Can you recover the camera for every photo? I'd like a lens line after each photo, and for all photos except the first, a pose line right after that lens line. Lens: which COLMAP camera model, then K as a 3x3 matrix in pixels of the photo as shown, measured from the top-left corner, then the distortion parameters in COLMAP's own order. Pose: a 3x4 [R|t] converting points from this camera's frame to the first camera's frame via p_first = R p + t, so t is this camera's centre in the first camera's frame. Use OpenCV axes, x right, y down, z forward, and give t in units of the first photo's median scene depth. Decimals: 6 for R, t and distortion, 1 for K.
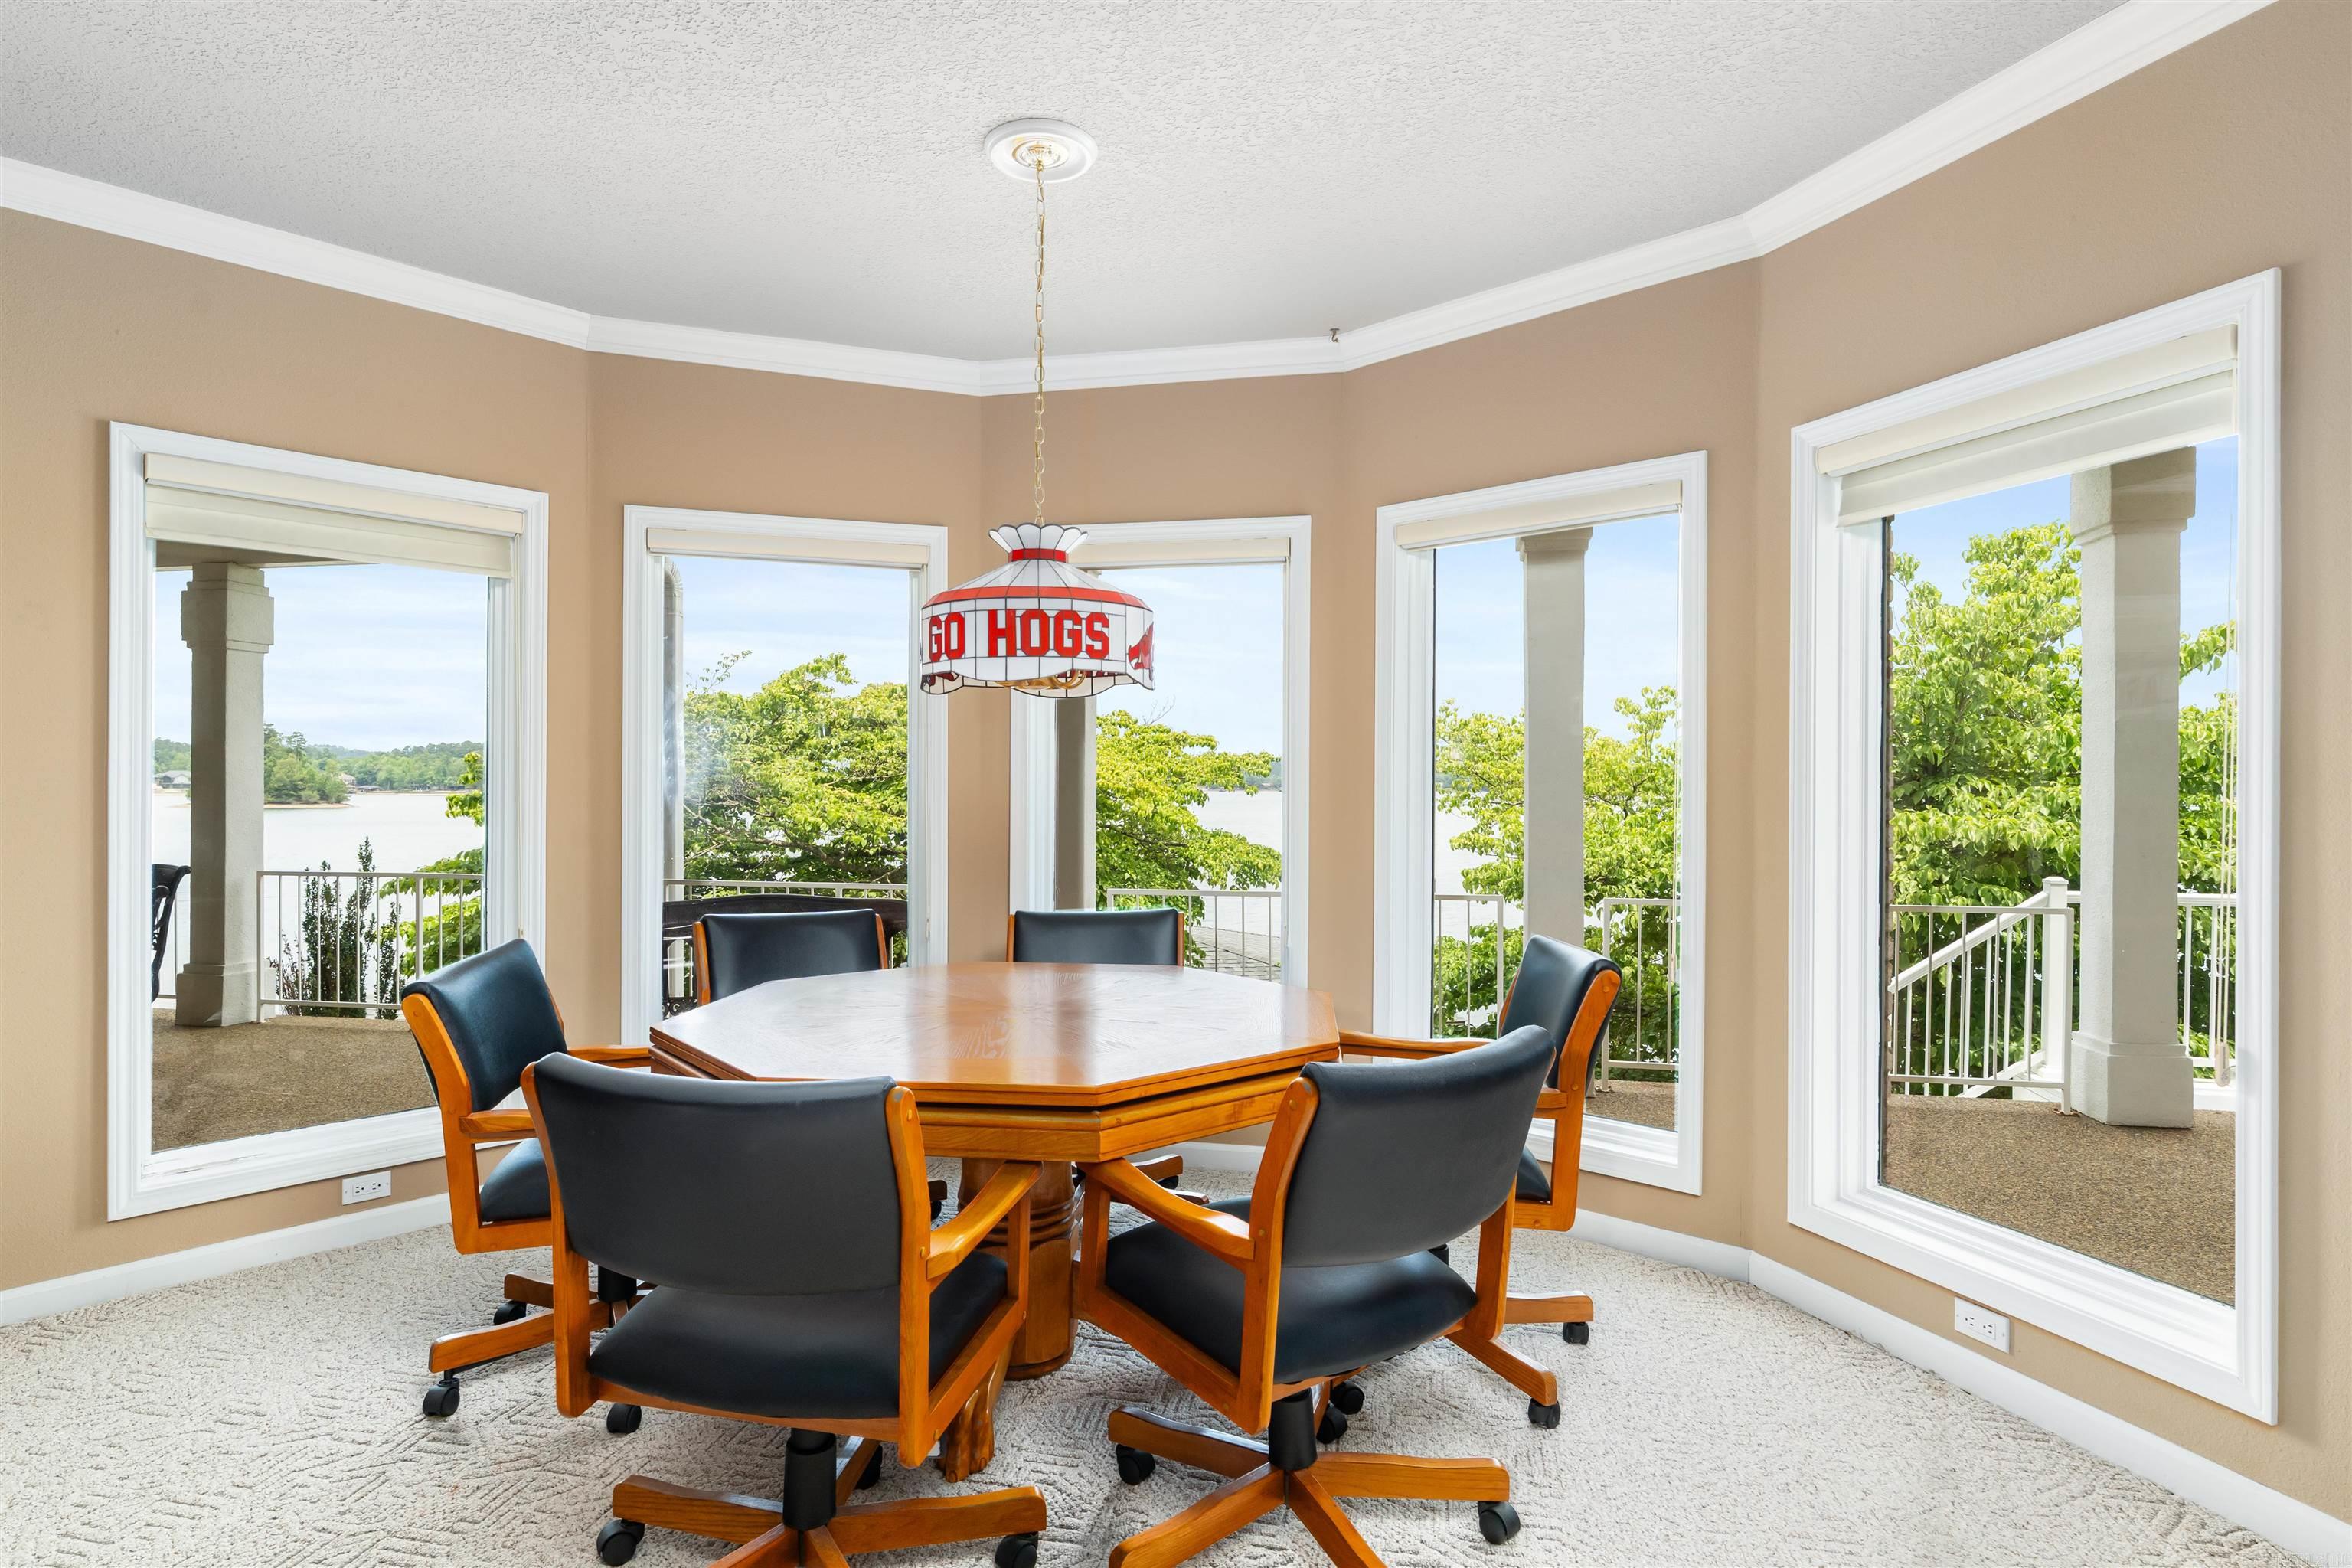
lens RADIAL K [[1225.4, 0, 1174.9], [0, 1225.4, 786.0], [0, 0, 1]] dist [-0.005801, -0.000244]
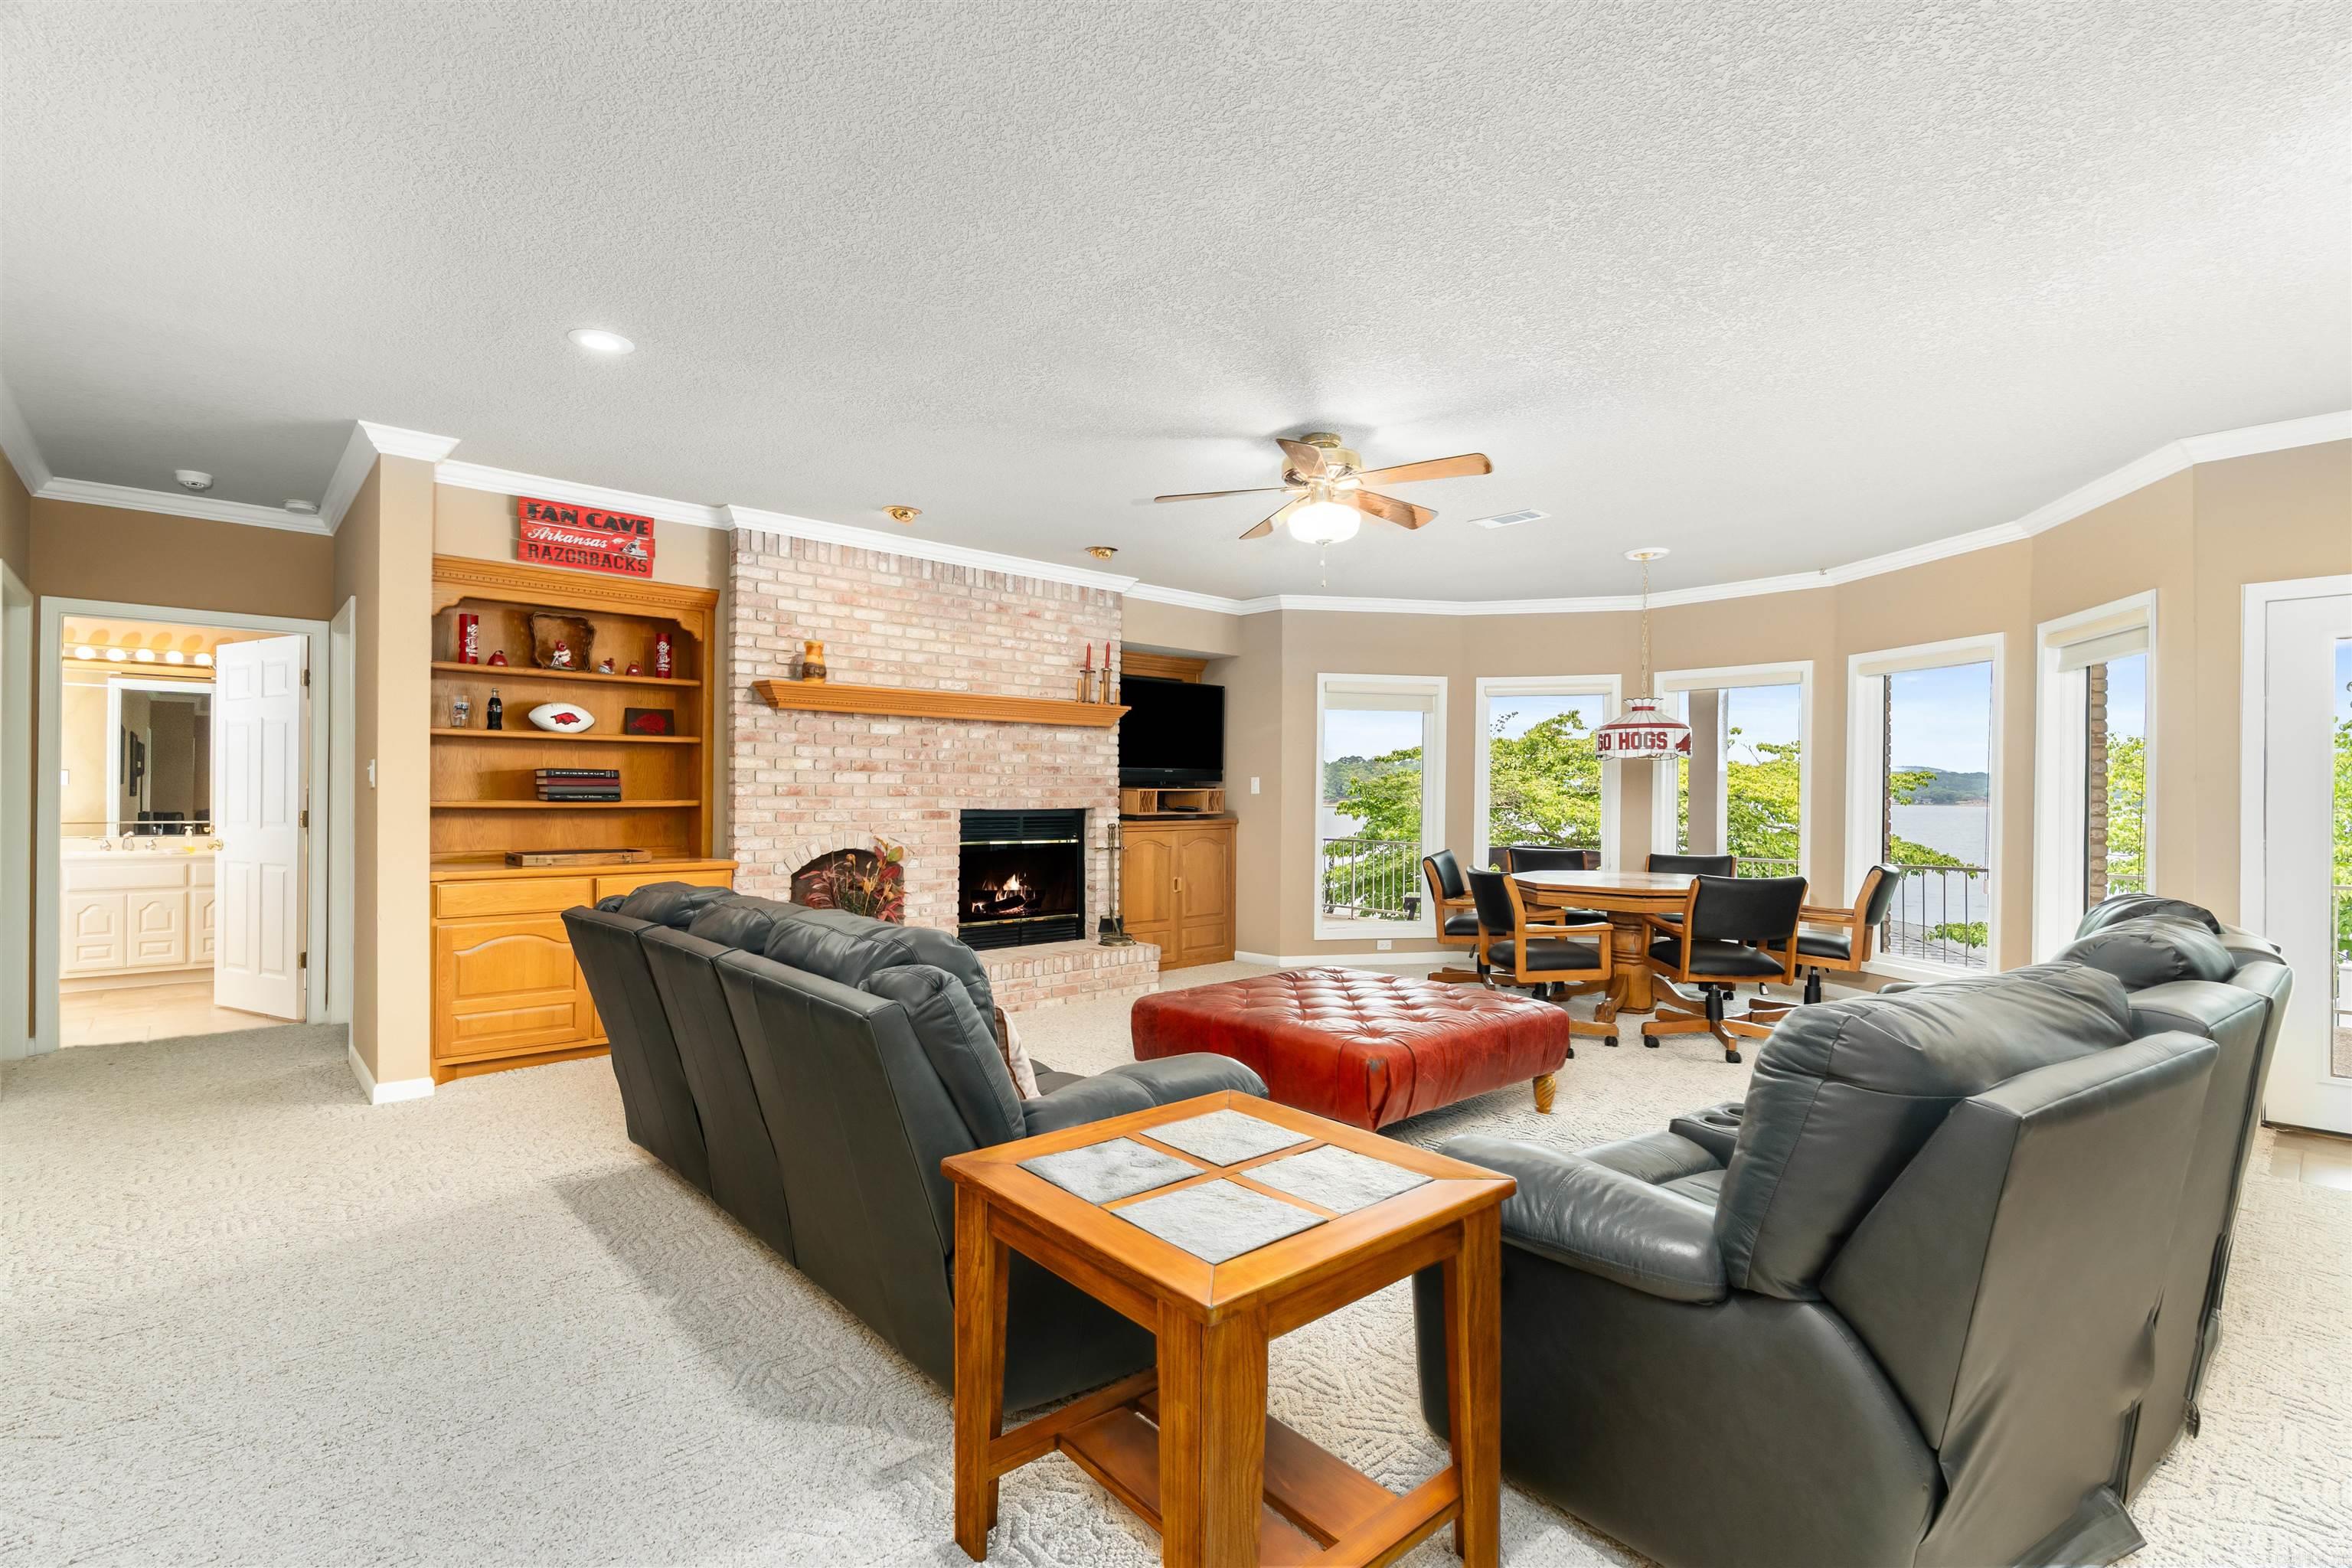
lens RADIAL K [[1096.2, 0, 1172.3], [0, 1096.2, 787.3], [0, 0, 1]] dist [-0.002254, -0.000124]
pose [[0.809704, 0.002336, -0.586834, 0.135496], [-0.007325, 0.999954, -0.006127, 0.000485], [0.586793, 0.009260, 0.809684, -0.446102]]
